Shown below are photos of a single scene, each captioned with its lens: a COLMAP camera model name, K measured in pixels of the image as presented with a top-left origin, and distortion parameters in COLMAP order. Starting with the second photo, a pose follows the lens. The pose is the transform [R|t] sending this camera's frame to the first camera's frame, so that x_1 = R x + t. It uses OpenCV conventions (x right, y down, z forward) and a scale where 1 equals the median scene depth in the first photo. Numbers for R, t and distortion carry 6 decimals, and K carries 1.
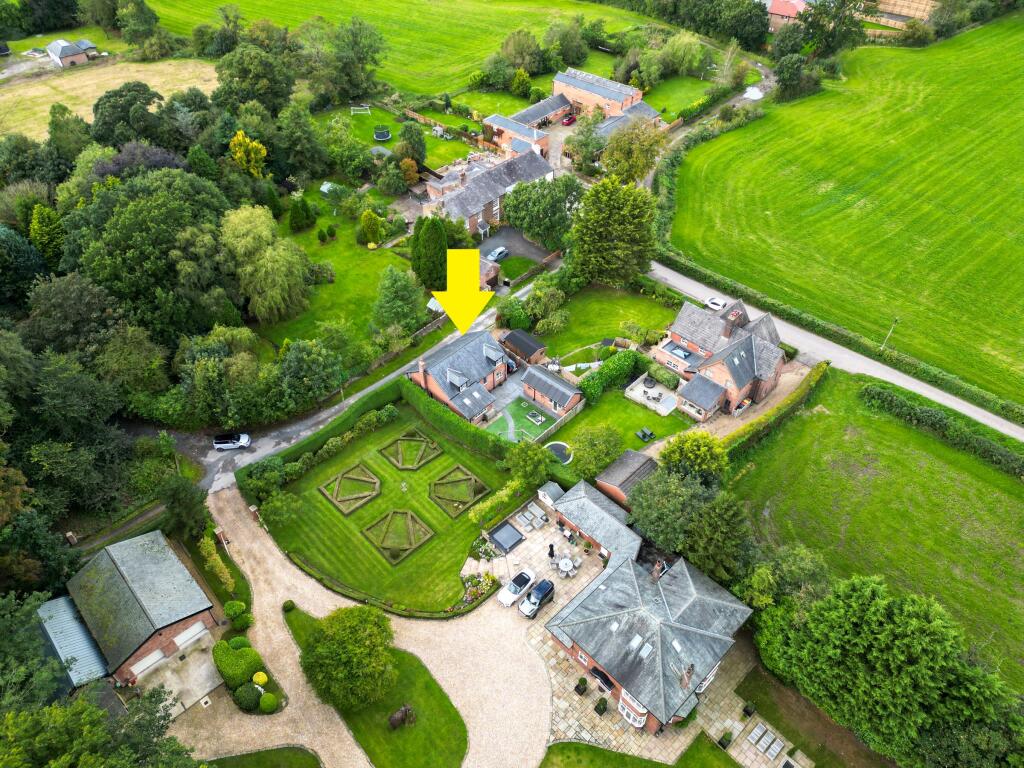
lens RADIAL K [[772.4, 0, 485.9], [0, 772.4, 383.0], [0, 0, 1]] dist [0.015415, -0.002153]
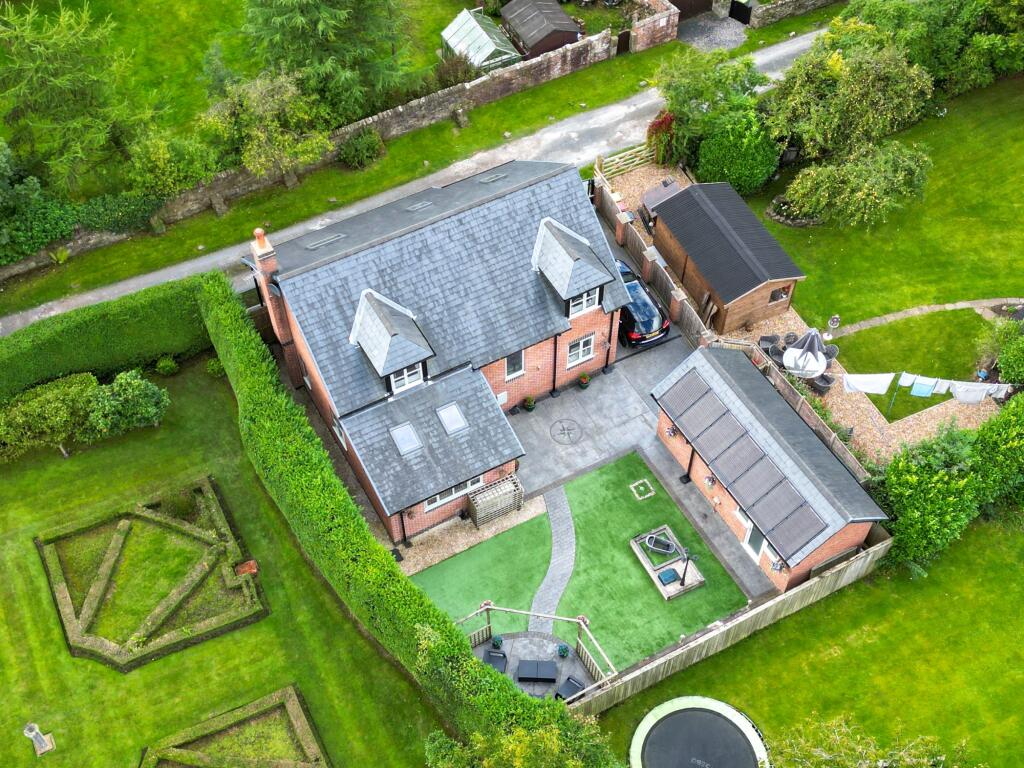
lens RADIAL K [[1091.6, 0, 512.3], [0, 1091.6, 418.9], [0, 0, 1]] dist [0.015669, 0.008997]
pose [[0.949794, 0.252457, -0.184815, 0.067763], [-0.209279, 0.951727, 0.224540, -0.064533], [0.232580, -0.174589, 0.956779, 0.628813]]
